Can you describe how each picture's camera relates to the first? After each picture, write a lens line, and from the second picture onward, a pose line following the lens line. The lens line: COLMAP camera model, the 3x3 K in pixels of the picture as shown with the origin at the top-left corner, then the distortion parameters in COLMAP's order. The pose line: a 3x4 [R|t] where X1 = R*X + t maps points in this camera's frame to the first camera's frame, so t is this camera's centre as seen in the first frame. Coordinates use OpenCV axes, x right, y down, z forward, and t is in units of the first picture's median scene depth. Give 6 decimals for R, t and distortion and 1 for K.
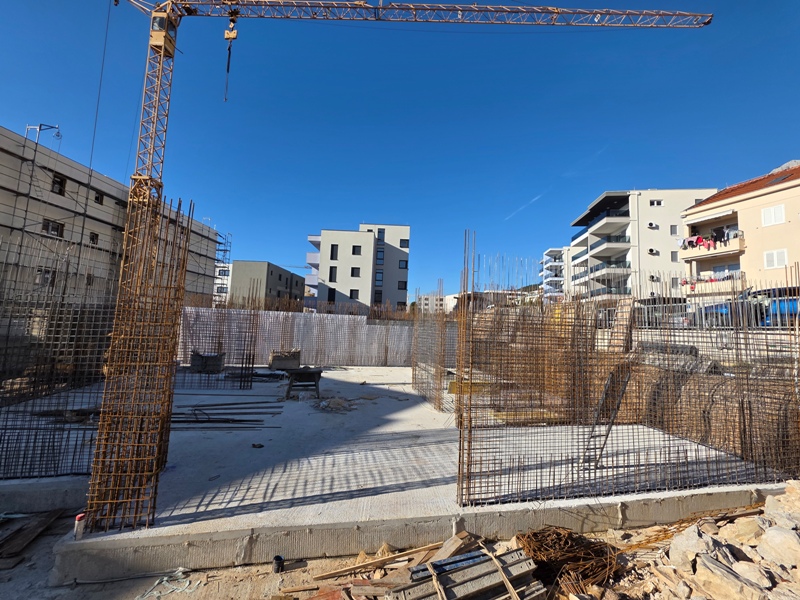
lens RADIAL K [[320.6, 0, 398.7], [0, 320.6, 294.8], [0, 0, 1]] dist [0.001019, 0.001338]
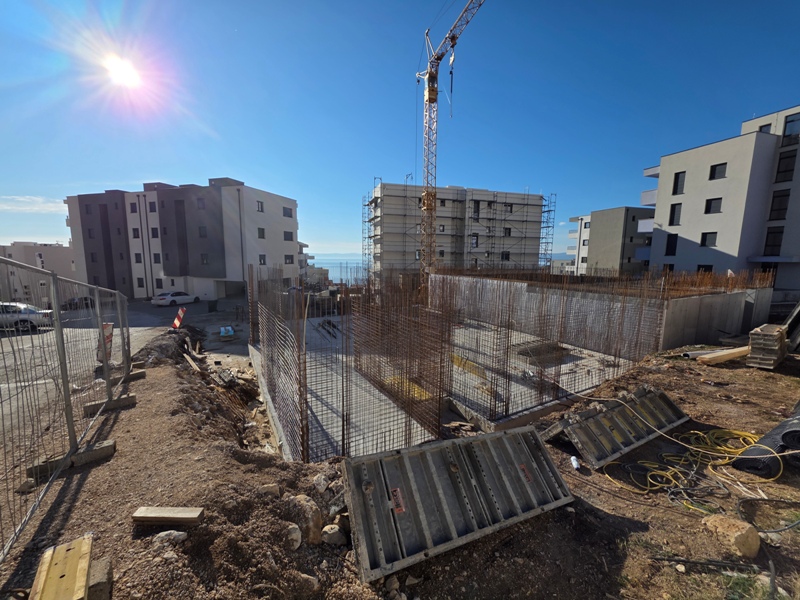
lens RADIAL K [[320.6, 0, 399.2], [0, 320.6, 297.8], [0, 0, 1]] dist [0.001019, 0.001338]
pose [[0.293163, 0.081709, -0.952564, 0.334524], [0.092938, 0.989187, 0.113453, -0.017430], [0.951535, -0.121790, 0.282399, 0.155037]]
